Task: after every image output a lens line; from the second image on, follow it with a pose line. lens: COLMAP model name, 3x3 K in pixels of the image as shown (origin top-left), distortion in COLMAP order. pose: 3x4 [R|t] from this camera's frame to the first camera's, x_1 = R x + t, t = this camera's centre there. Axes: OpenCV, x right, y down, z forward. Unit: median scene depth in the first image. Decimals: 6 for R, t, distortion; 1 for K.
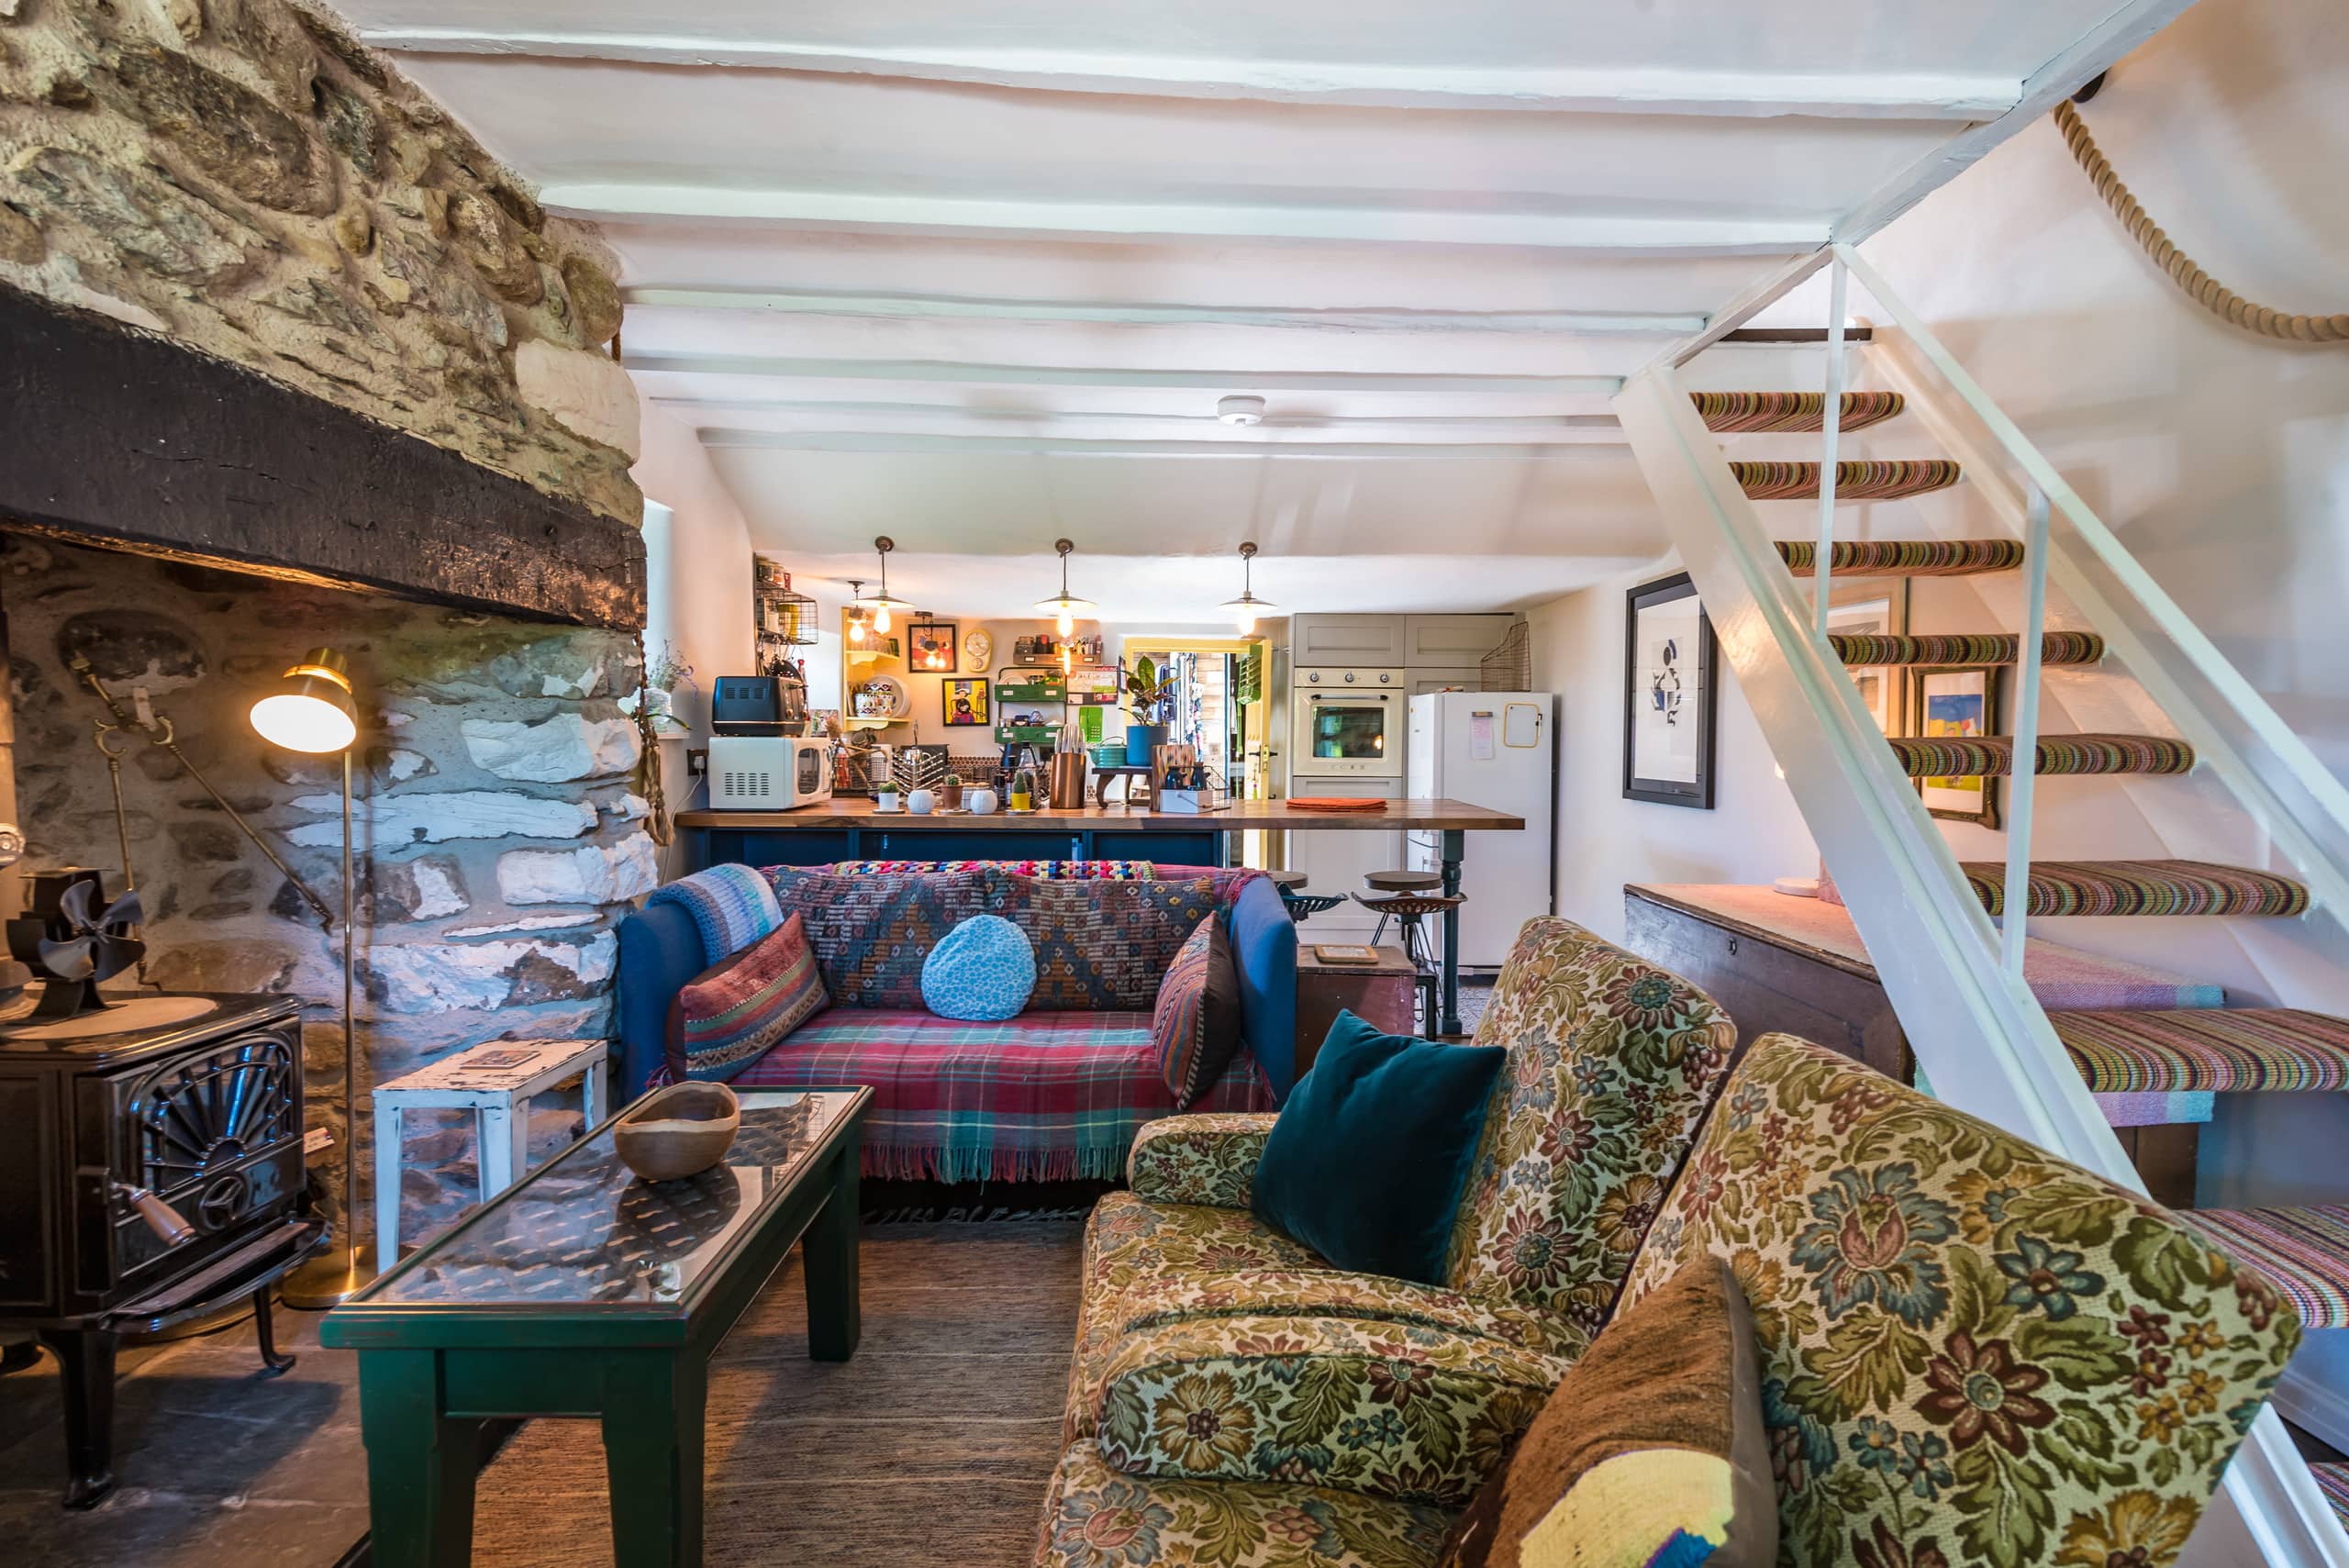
lens RADIAL K [[1065.2, 0, 1174.5], [0, 1065.2, 784.0], [0, 0, 1]] dist [0.014890, -0.004621]
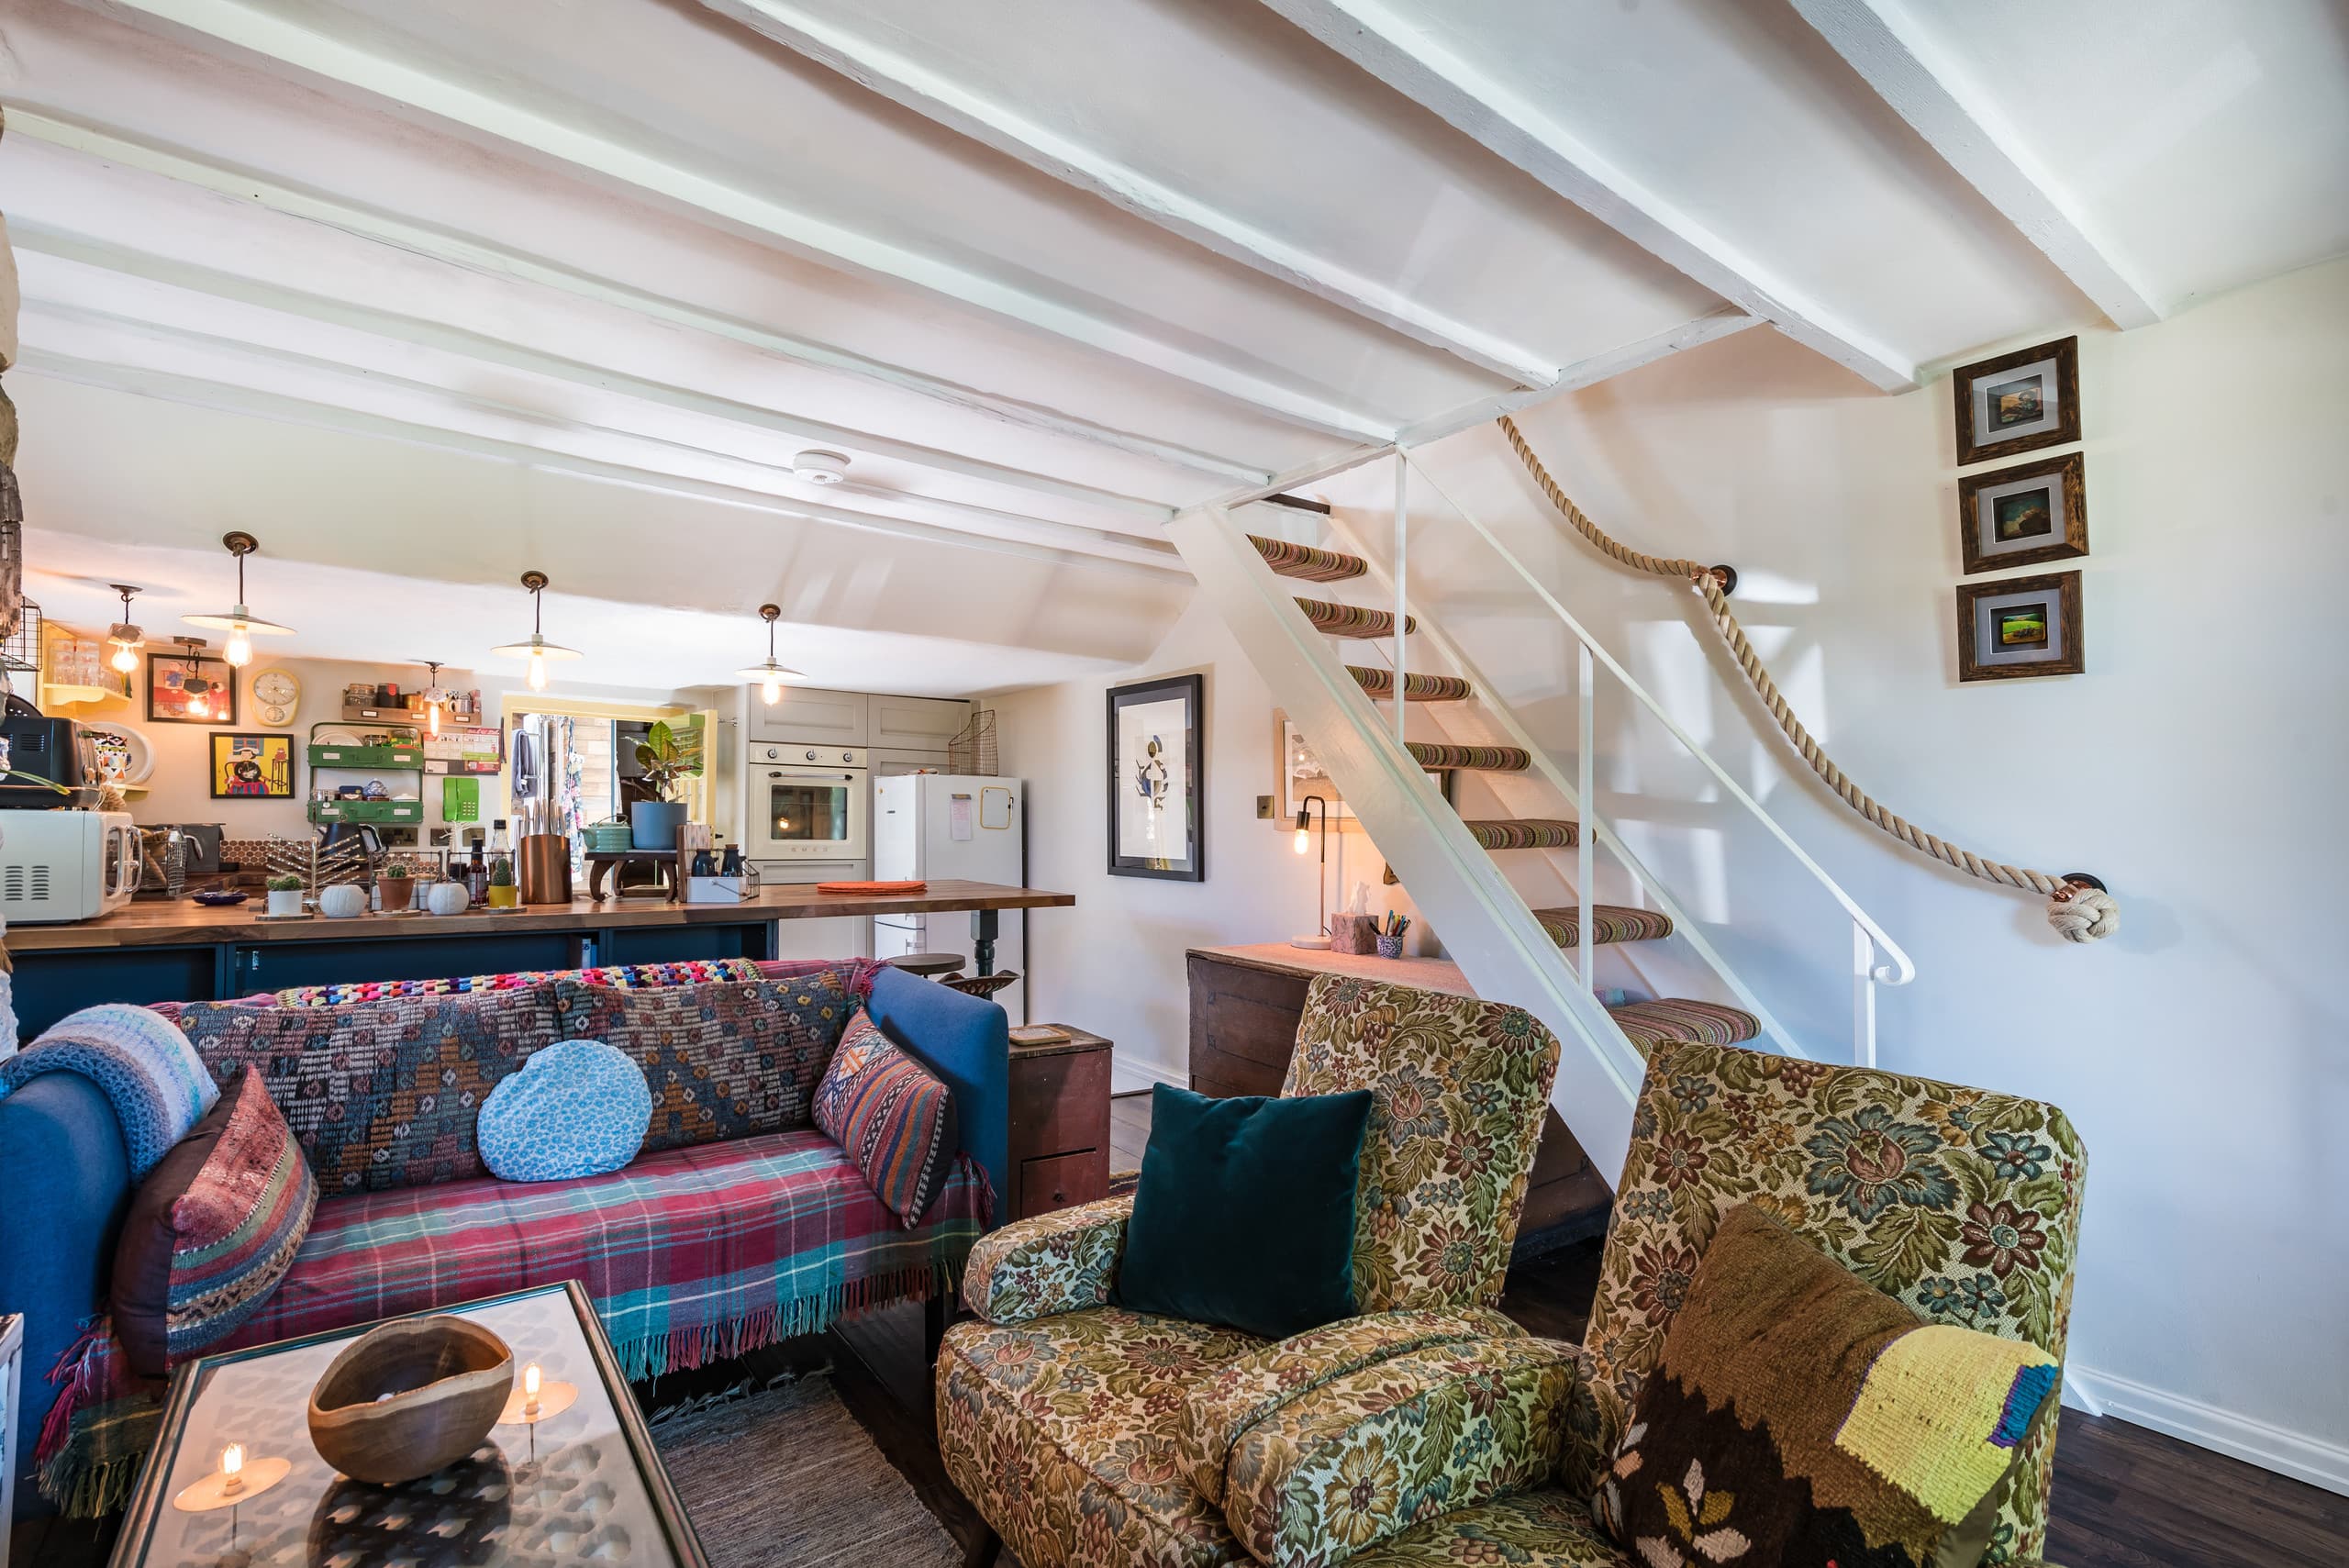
lens RADIAL K [[1065.9, 0, 1167.4], [0, 1065.9, 803.0], [0, 0, 1]] dist [0.011422, -0.001147]
pose [[0.814359, 0.016417, 0.580129, -0.396800], [0.018303, 0.998376, -0.053946, -0.001039], [-0.580073, 0.054550, 0.812736, 0.137851]]
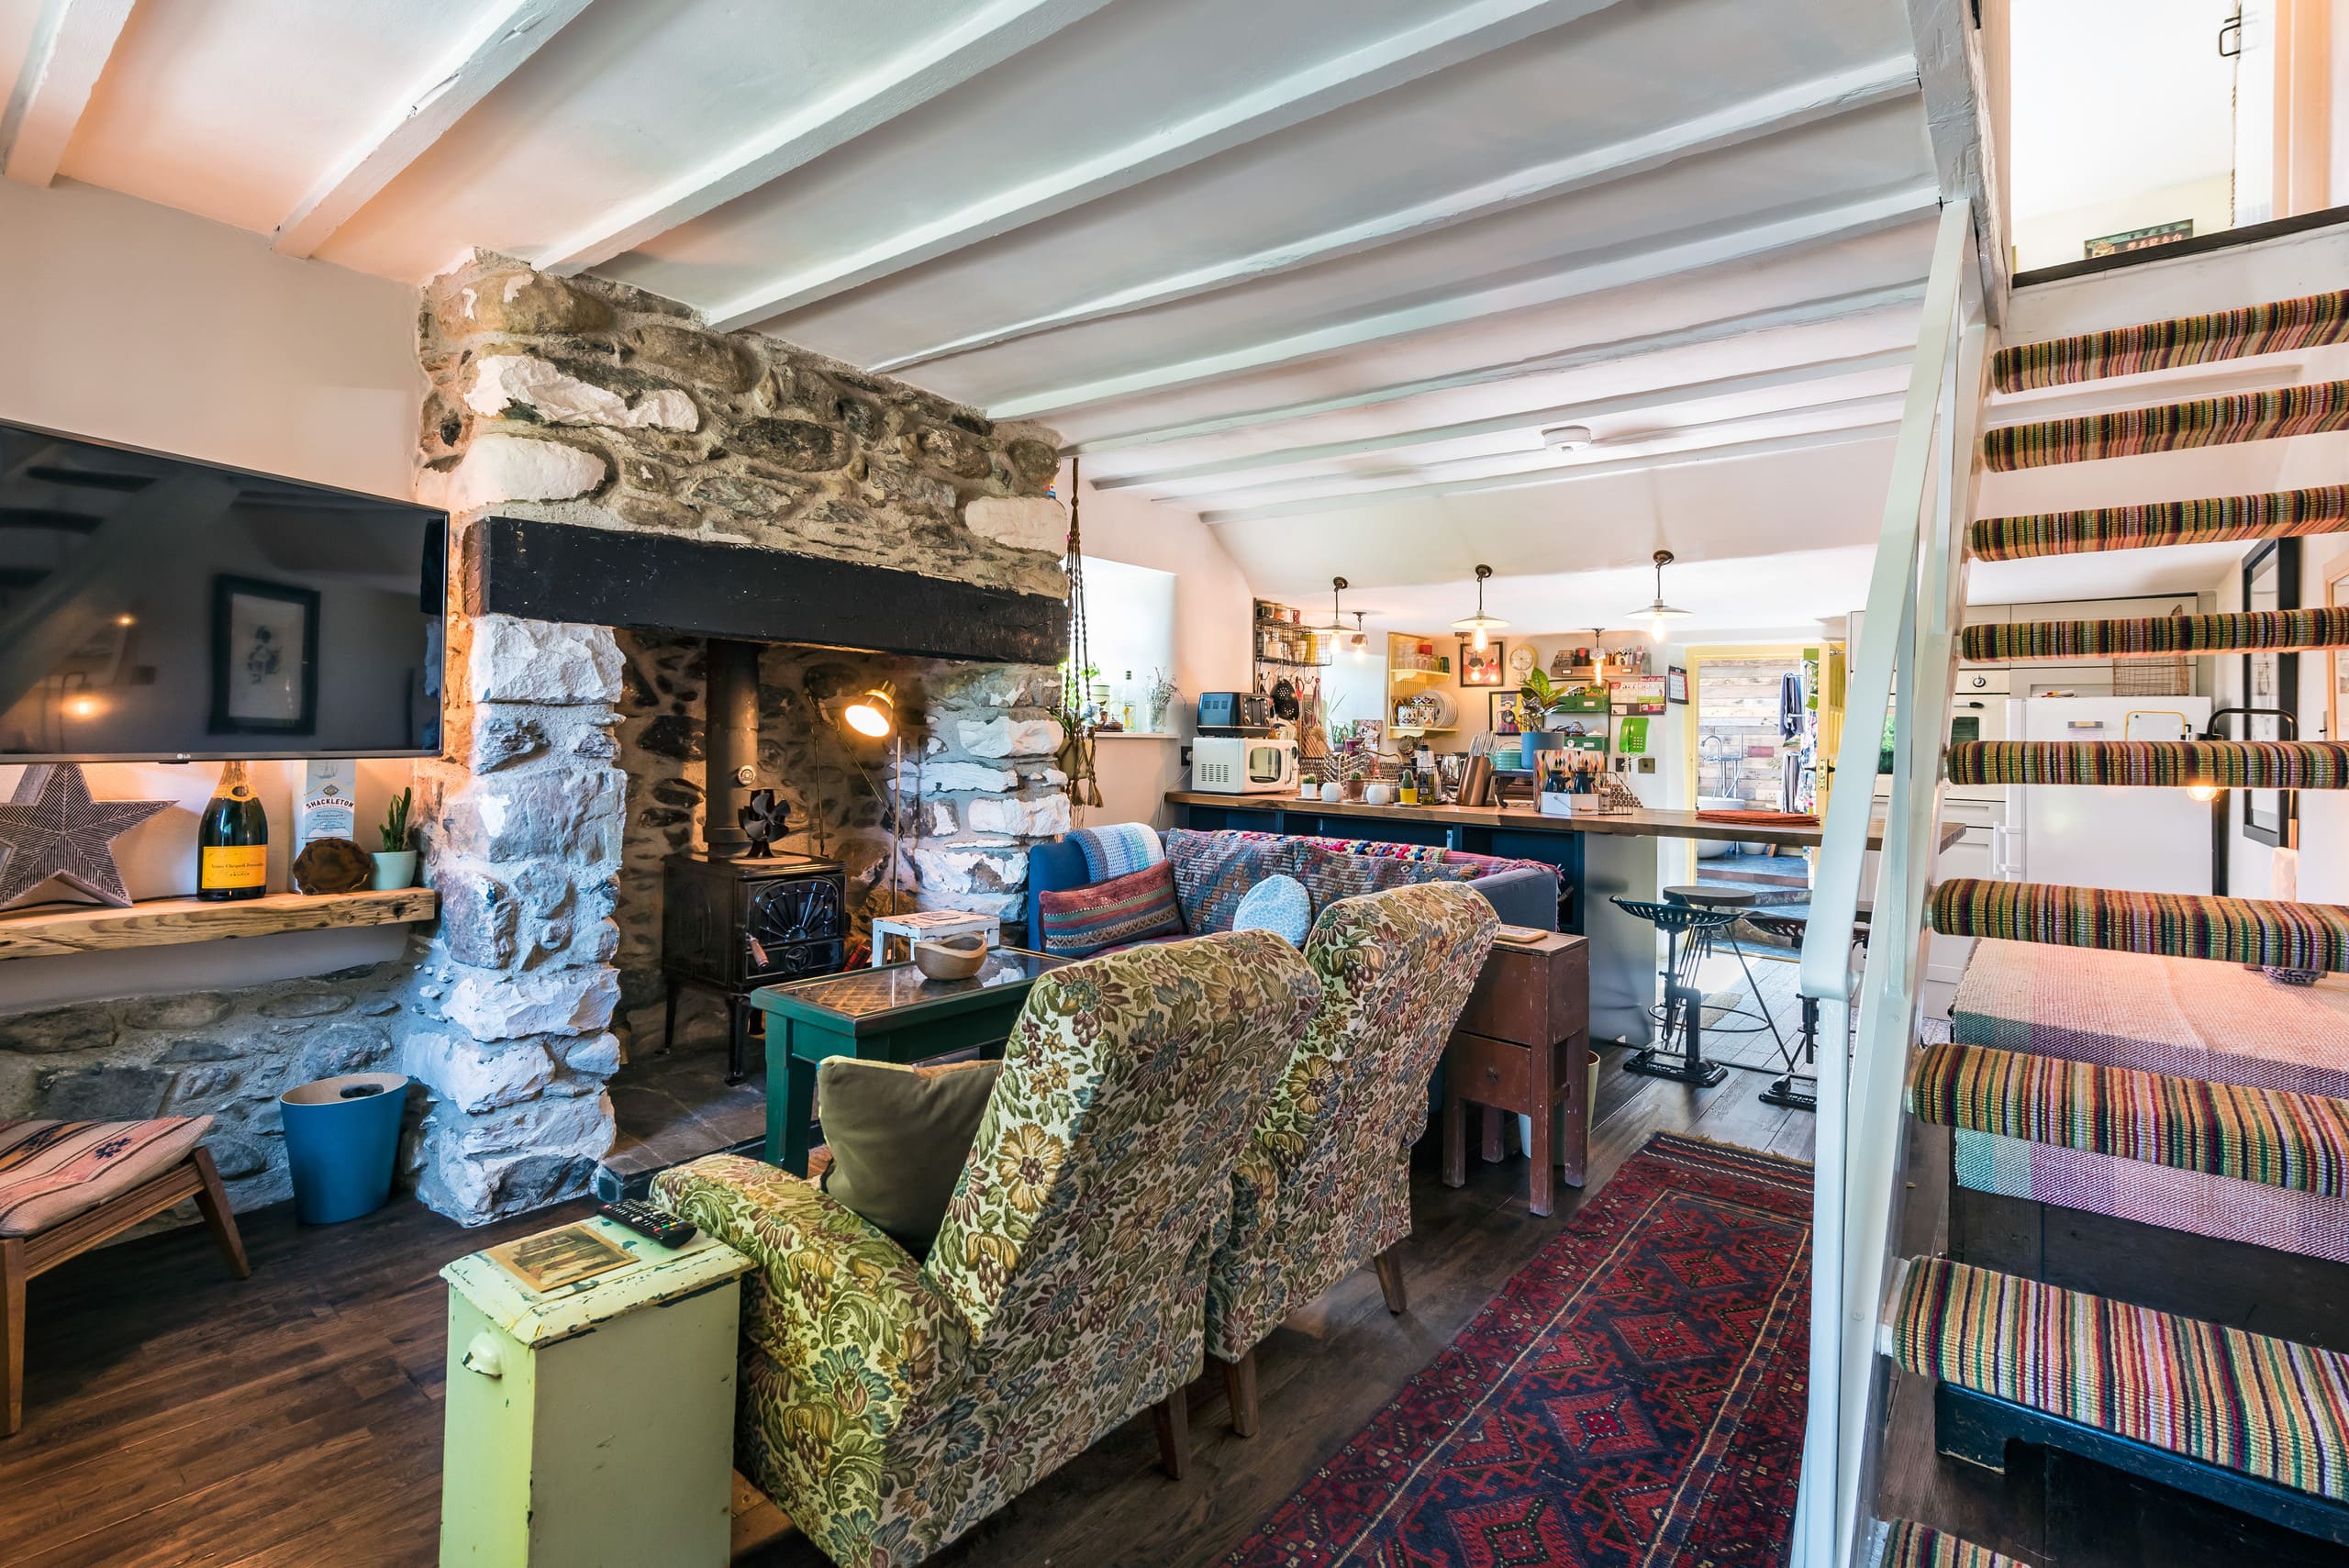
lens RADIAL K [[1093.0, 0, 1242.6], [0, 1093.0, 745.5], [0, 0, 1]] dist [0.016375, -0.000513]
pose [[0.787849, 0.012912, -0.615733, 0.844802], [-0.045340, 0.998283, -0.037079, 0.026982], [0.614197, 0.057130, 0.787082, -0.099378]]
